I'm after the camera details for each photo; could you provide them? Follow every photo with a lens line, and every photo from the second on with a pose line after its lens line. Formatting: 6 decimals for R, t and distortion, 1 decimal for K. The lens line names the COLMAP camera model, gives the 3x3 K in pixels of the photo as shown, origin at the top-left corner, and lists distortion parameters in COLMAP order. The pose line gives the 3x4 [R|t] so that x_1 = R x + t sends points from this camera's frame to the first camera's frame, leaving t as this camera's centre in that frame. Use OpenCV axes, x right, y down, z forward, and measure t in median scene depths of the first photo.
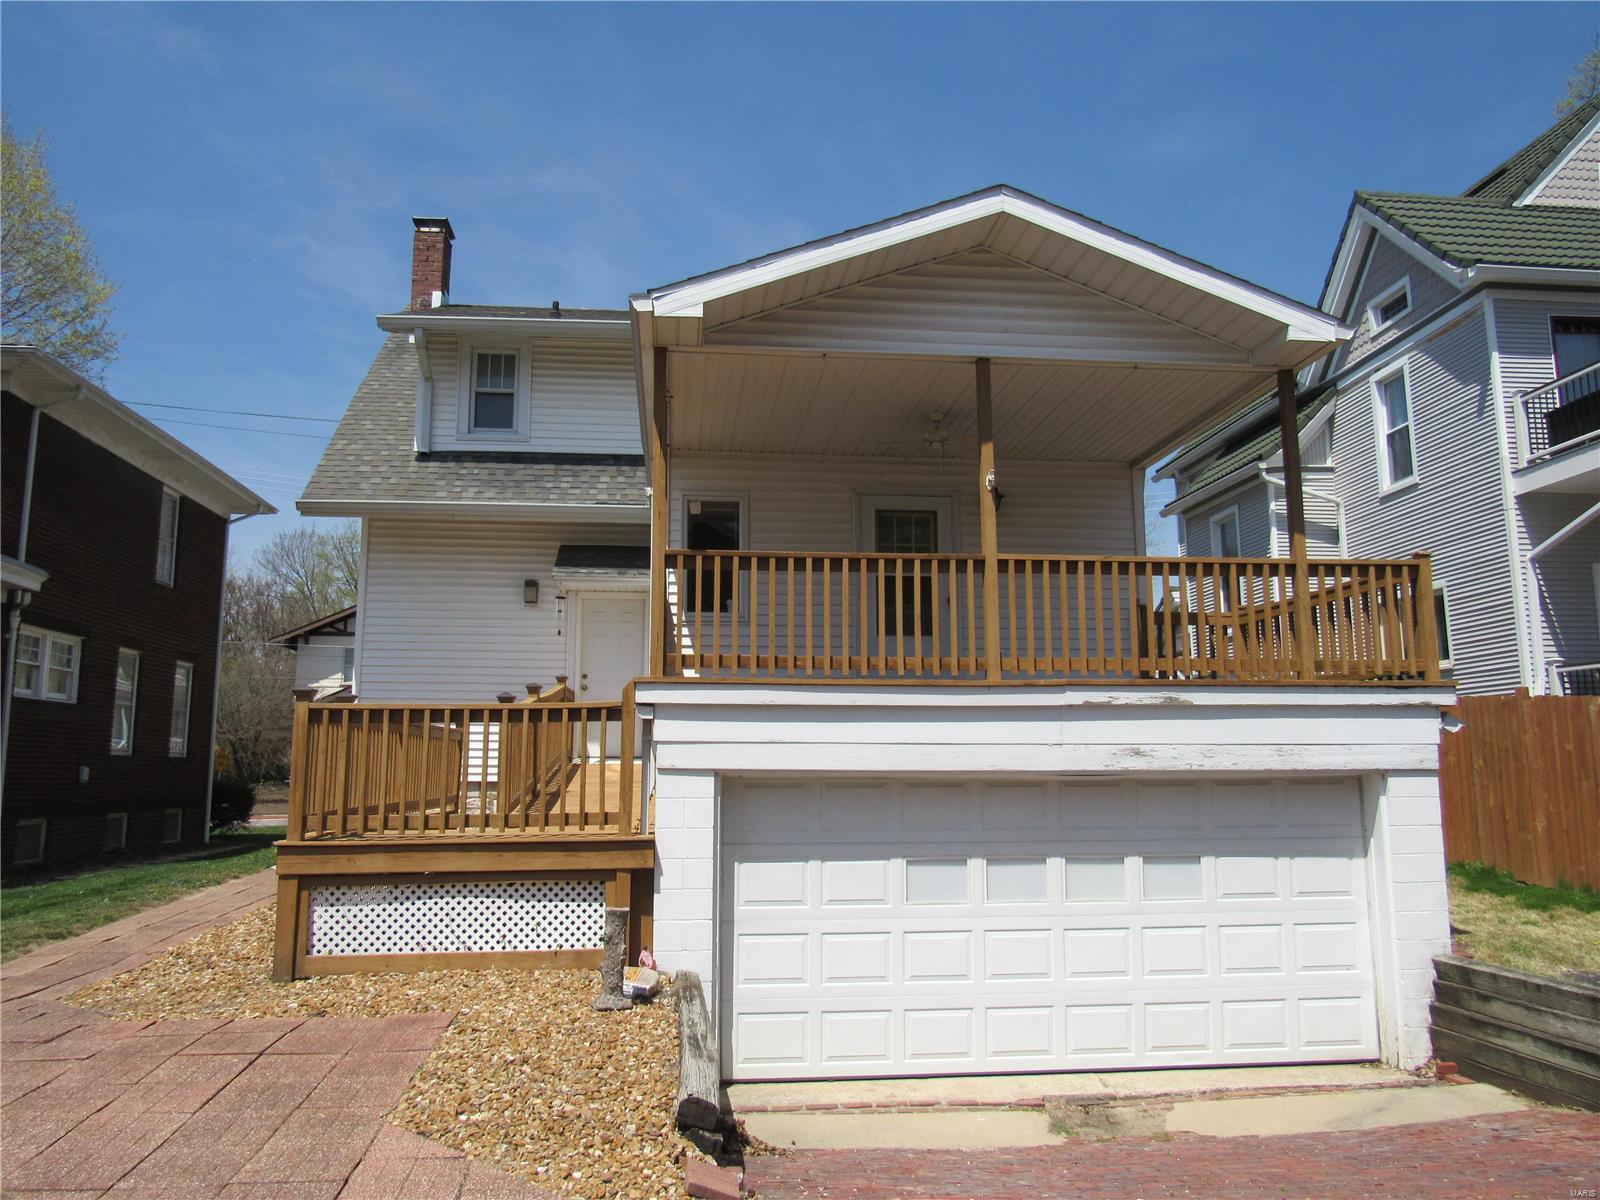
lens RADIAL K [[1188.5, 0, 795.5], [0, 1188.5, 596.4], [0, 0, 1]] dist [-0.039248, 0.025653]
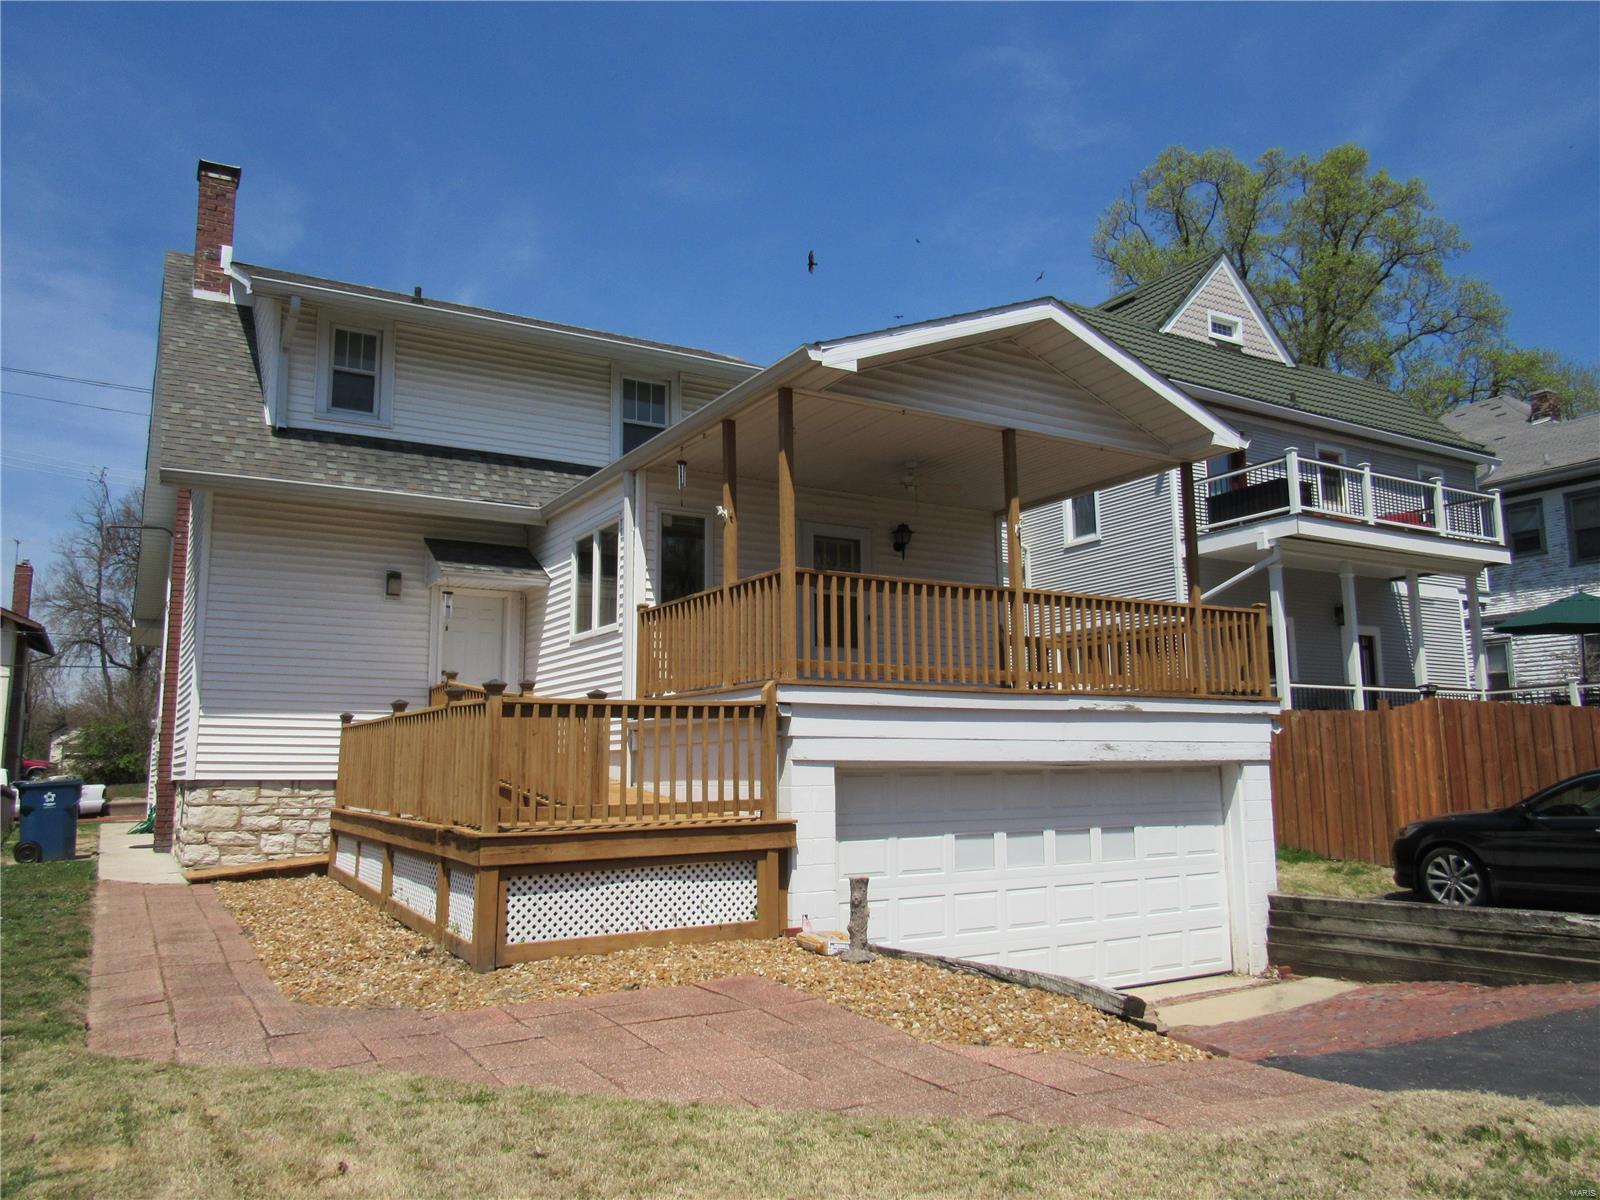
lens RADIAL K [[1188.5, 0, 791.0], [0, 1188.5, 596.4], [0, 0, 1]] dist [-0.039248, 0.025653]
pose [[0.902141, 0.056633, 0.427708, -0.584015], [-0.055219, 0.998350, -0.015722, 0.006046], [-0.427893, -0.009435, 0.903780, -0.025254]]
